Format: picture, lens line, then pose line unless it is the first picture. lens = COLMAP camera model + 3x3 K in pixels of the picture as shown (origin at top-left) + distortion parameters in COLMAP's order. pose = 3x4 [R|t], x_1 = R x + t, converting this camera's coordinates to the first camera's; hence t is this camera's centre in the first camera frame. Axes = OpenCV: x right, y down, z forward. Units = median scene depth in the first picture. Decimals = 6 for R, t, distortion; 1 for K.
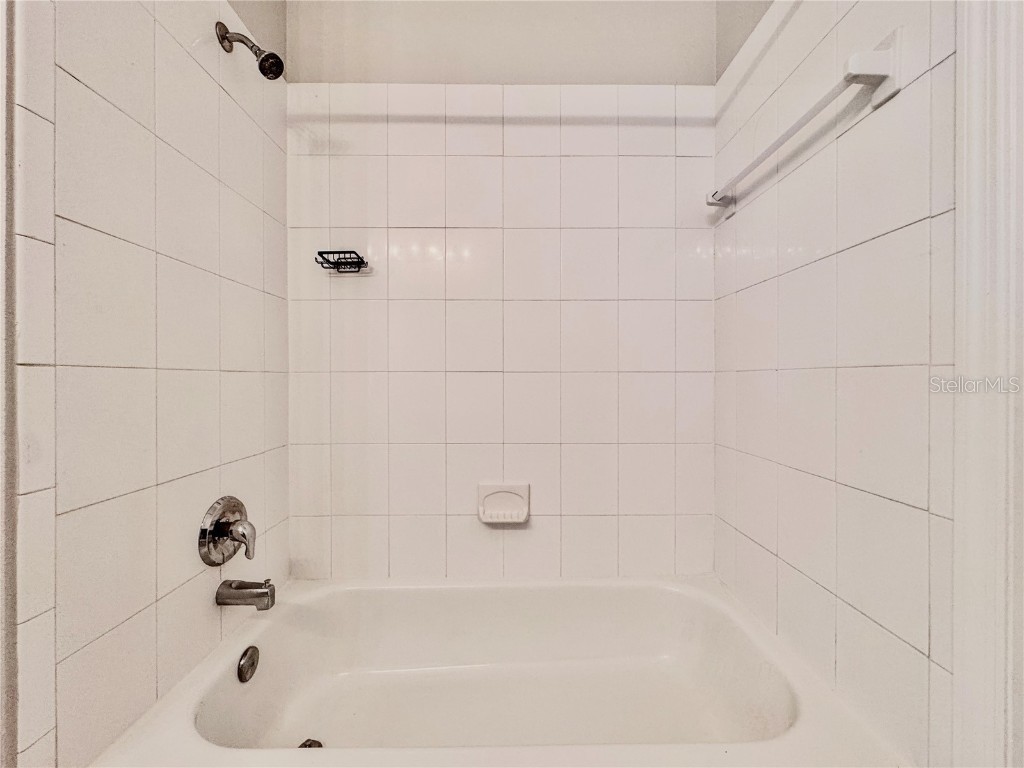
lens RADIAL K [[413.3, 0, 510.4], [0, 413.3, 384.9], [0, 0, 1]] dist [-0.002392, 0.000290]
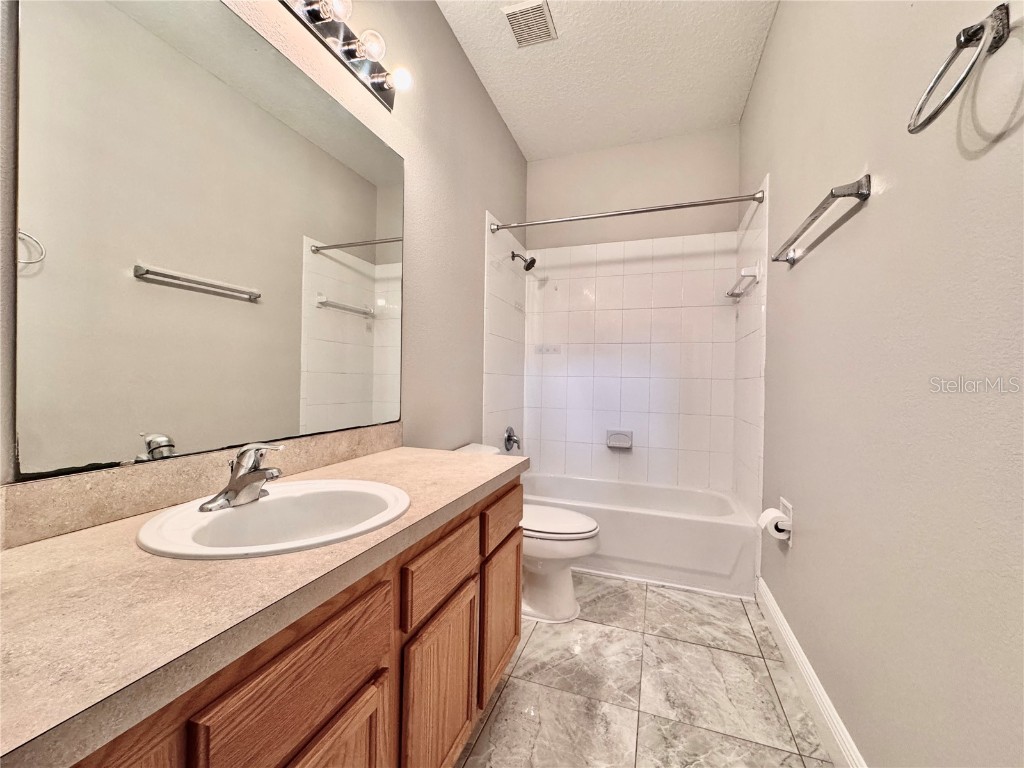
lens RADIAL K [[413.3, 0, 510.0], [0, 413.3, 382.8], [0, 0, 1]] dist [-0.002392, 0.000290]
pose [[0.938926, 0.009341, -0.343992, 0.196923], [-0.008264, 0.999955, 0.004596, -0.020025], [0.344020, -0.001472, 0.938961, -1.329448]]
